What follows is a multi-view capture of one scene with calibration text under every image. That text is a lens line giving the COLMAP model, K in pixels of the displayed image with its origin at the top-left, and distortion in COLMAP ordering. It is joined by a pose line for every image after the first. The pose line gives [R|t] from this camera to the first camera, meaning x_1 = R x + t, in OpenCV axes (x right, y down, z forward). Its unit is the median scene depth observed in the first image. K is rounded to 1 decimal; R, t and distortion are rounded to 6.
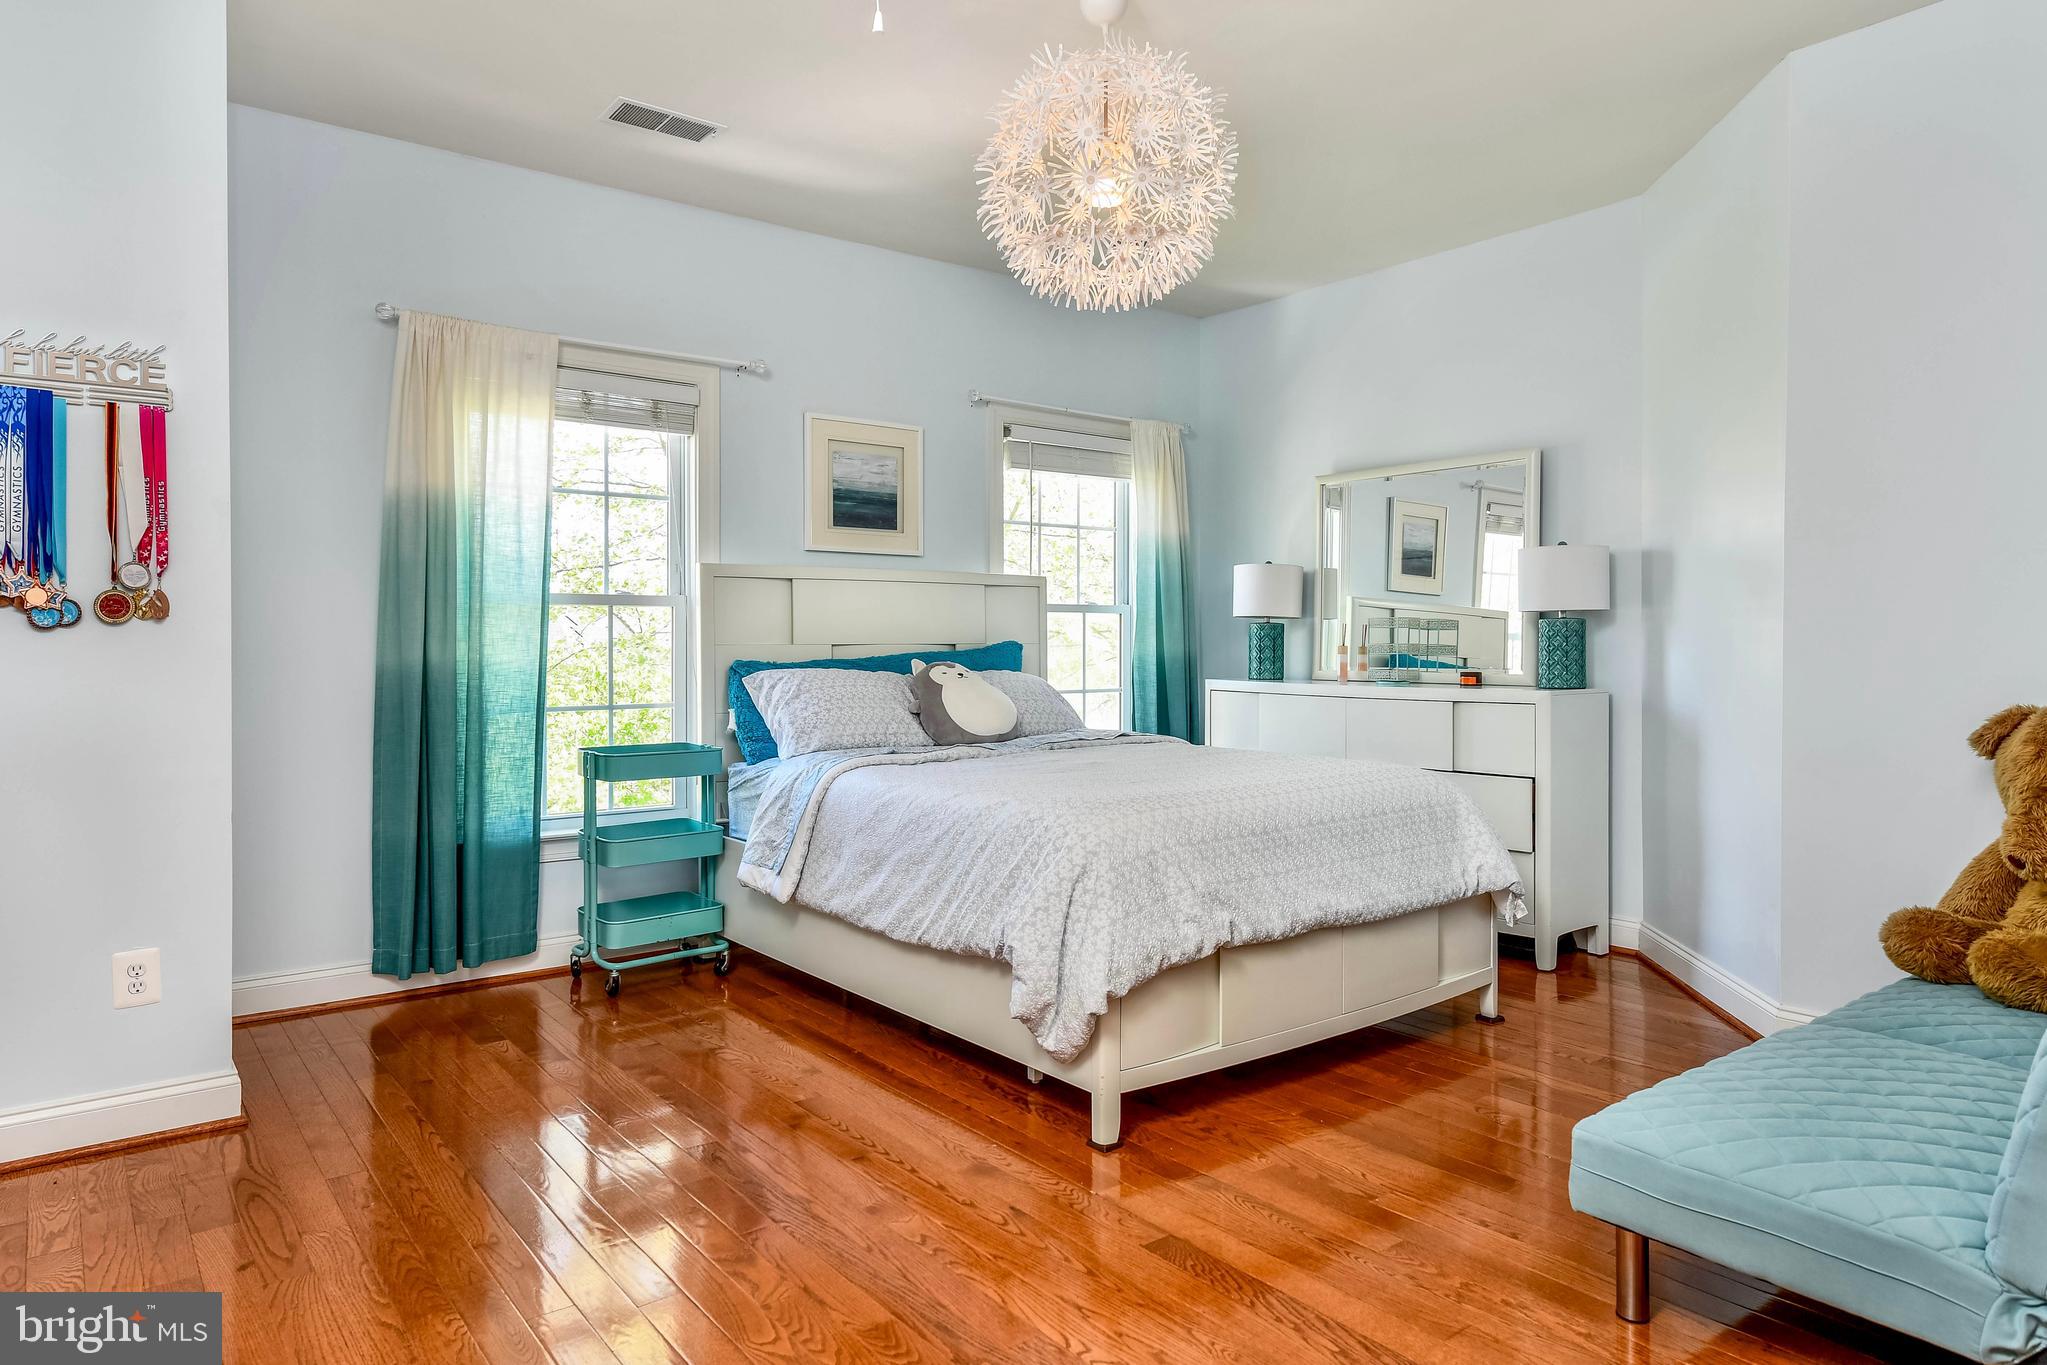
lens RADIAL K [[1269.2, 0, 1030.7], [0, 1269.2, 674.9], [0, 0, 1]] dist [0.002929, -0.000479]
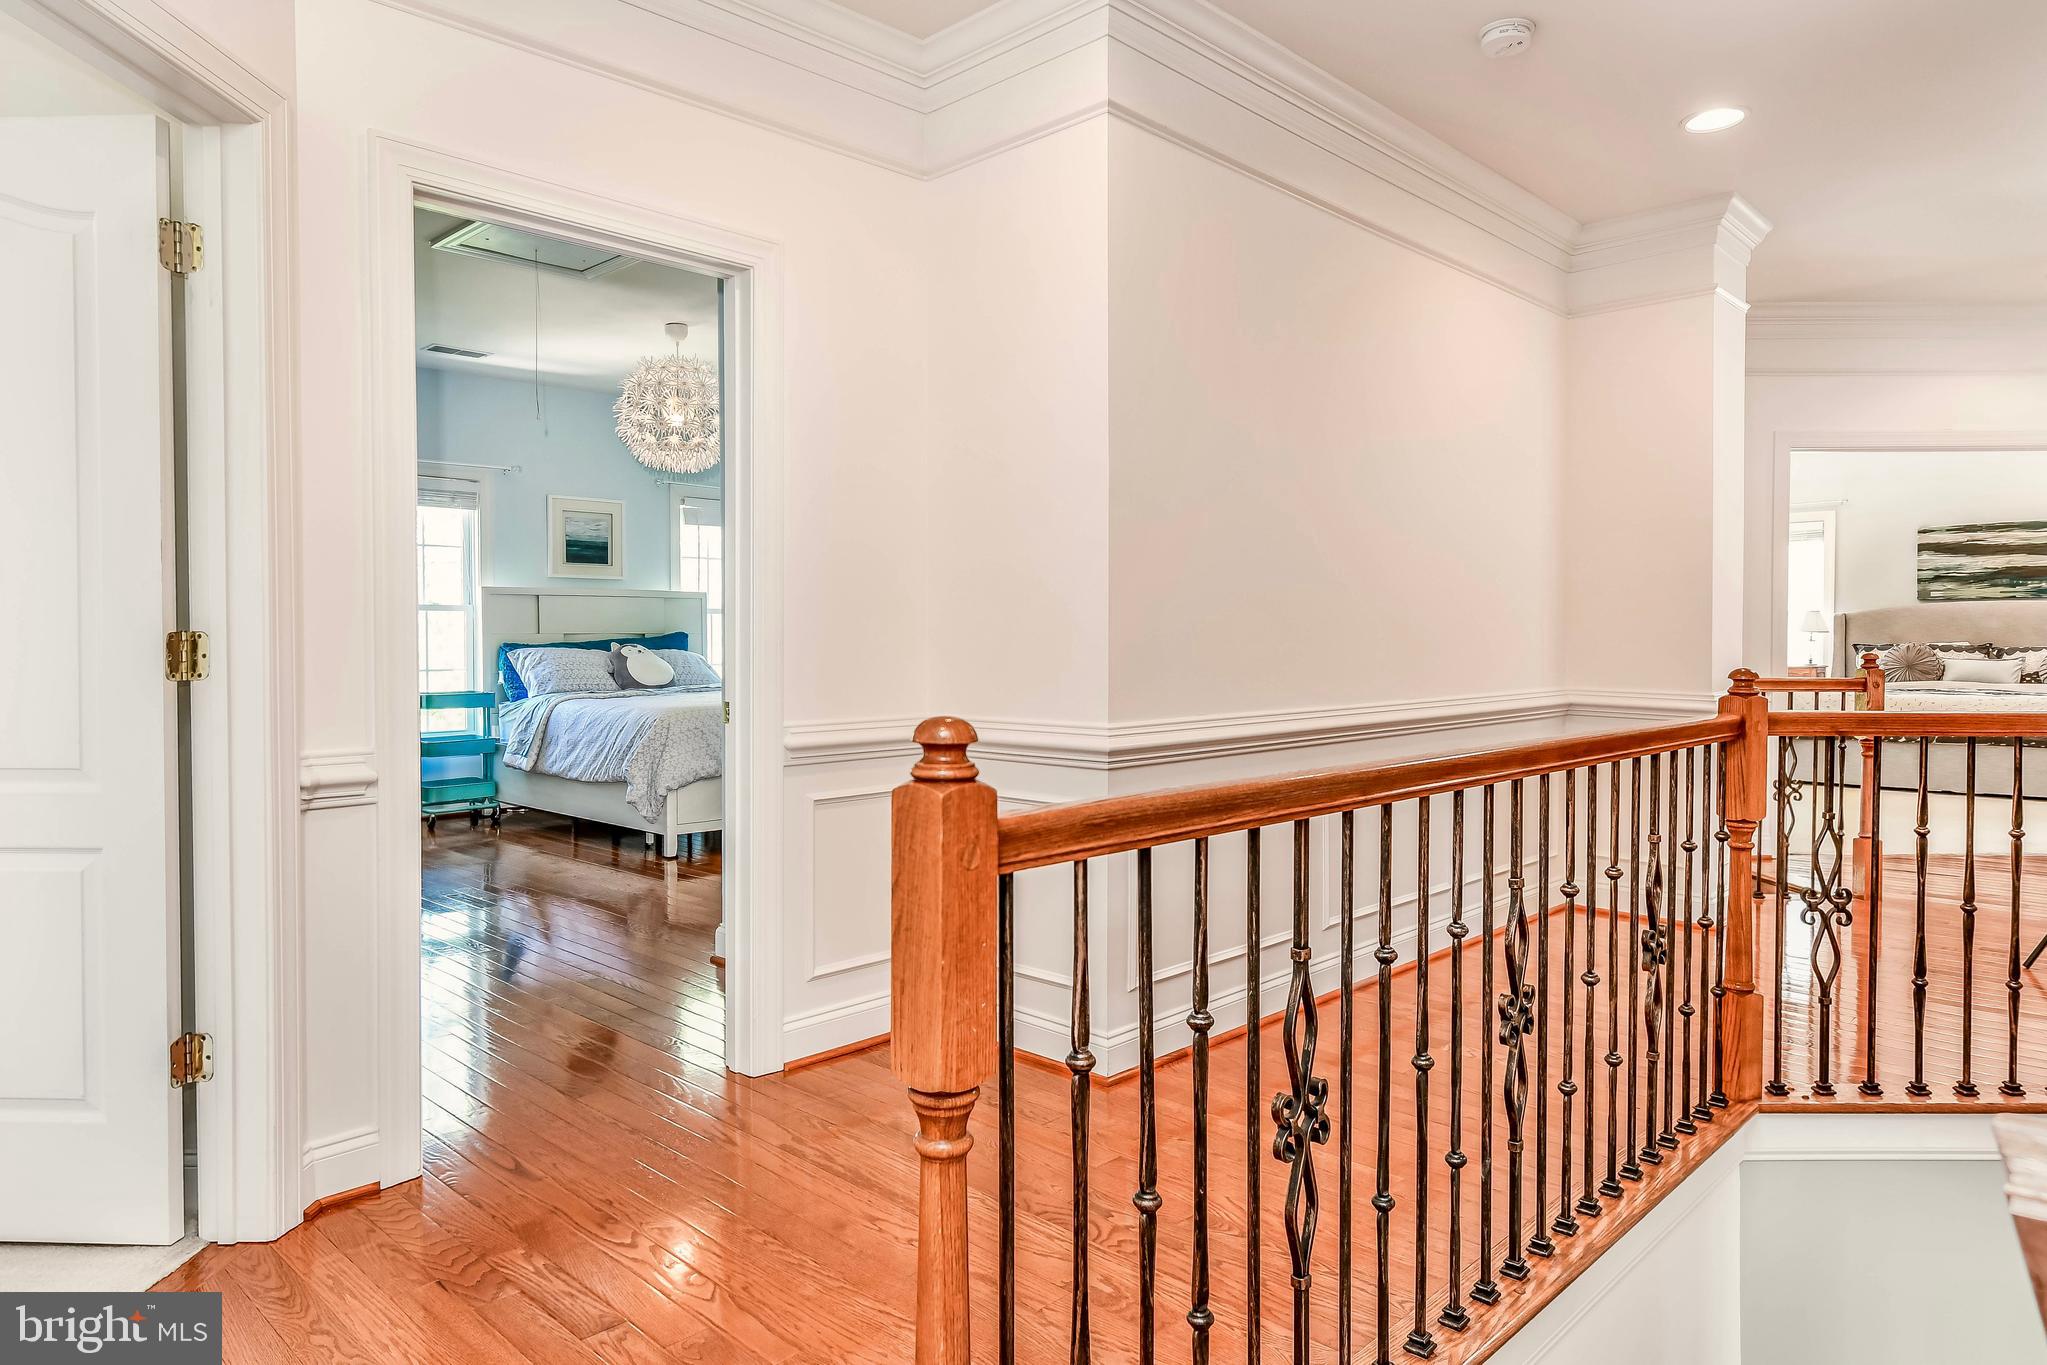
lens RADIAL K [[1269.2, 0, 1016.3], [0, 1269.2, 672.9], [0, 0, 1]] dist [0.002929, -0.000479]
pose [[0.991022, -0.004744, 0.133618, 0.228028], [0.004191, 0.999981, 0.004424, 0.024723], [-0.133636, -0.003824, 0.991023, -0.804415]]
